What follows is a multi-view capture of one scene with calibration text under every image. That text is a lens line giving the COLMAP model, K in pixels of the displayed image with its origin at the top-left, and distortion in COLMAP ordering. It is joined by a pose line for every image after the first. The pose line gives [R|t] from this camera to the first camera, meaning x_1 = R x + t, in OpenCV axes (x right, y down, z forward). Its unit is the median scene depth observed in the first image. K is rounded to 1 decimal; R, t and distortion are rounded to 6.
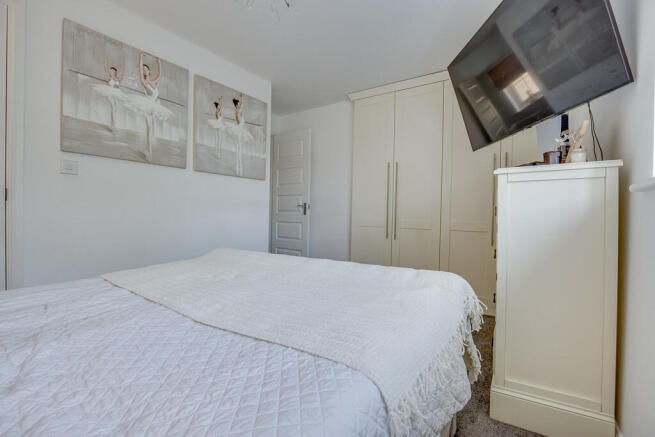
lens RADIAL K [[310.1, 0, 327.5], [0, 310.1, 218.5], [0, 0, 1]] dist [-0.000519, 0.000065]
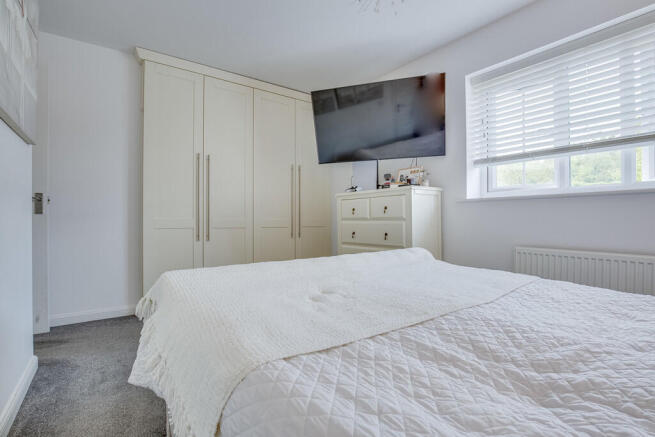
lens RADIAL K [[310.1, 0, 327.5], [0, 310.1, 218.5], [0, 0, 1]] dist [-0.000519, 0.000065]
pose [[0.313234, -0.023042, 0.949396, -0.422664], [0.015939, 0.999692, 0.019004, -0.006821], [-0.949542, 0.009180, 0.313505, 0.308589]]
